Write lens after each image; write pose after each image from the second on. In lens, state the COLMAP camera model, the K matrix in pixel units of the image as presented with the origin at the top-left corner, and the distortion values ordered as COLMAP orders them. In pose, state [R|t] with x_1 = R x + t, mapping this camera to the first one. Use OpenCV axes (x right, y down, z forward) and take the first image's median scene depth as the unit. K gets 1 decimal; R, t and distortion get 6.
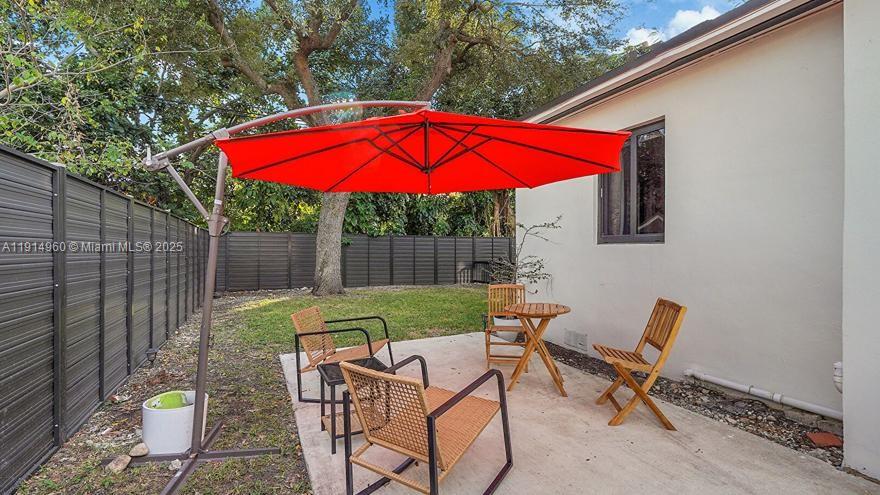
lens RADIAL K [[395.1, 0, 440.0], [0, 395.1, 247.5], [0, 0, 1]] dist [-0.000208, -0.000076]
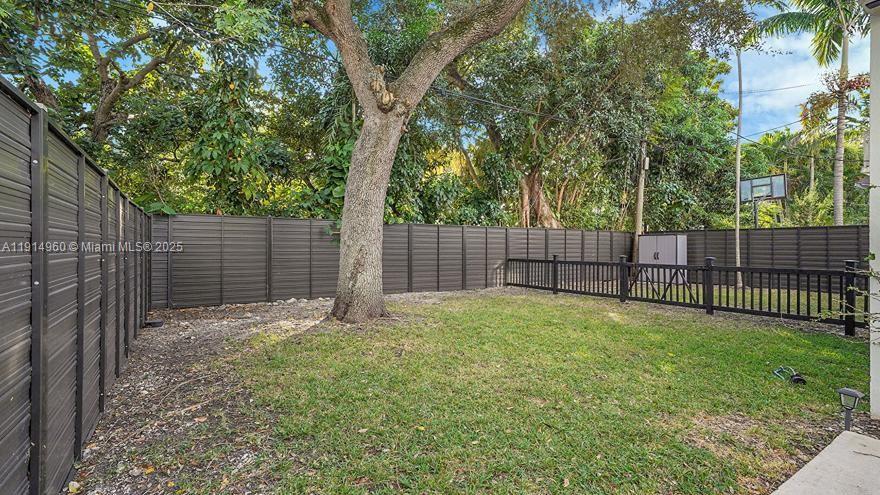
lens RADIAL K [[395.1, 0, 440.0], [0, 395.1, 247.5], [0, 0, 1]] dist [-0.000208, -0.000076]
pose [[0.988402, 0.002322, 0.151845, -0.165364], [-0.004597, 0.999882, 0.014635, 0.001943], [-0.151793, -0.015163, 0.988296, 0.250150]]
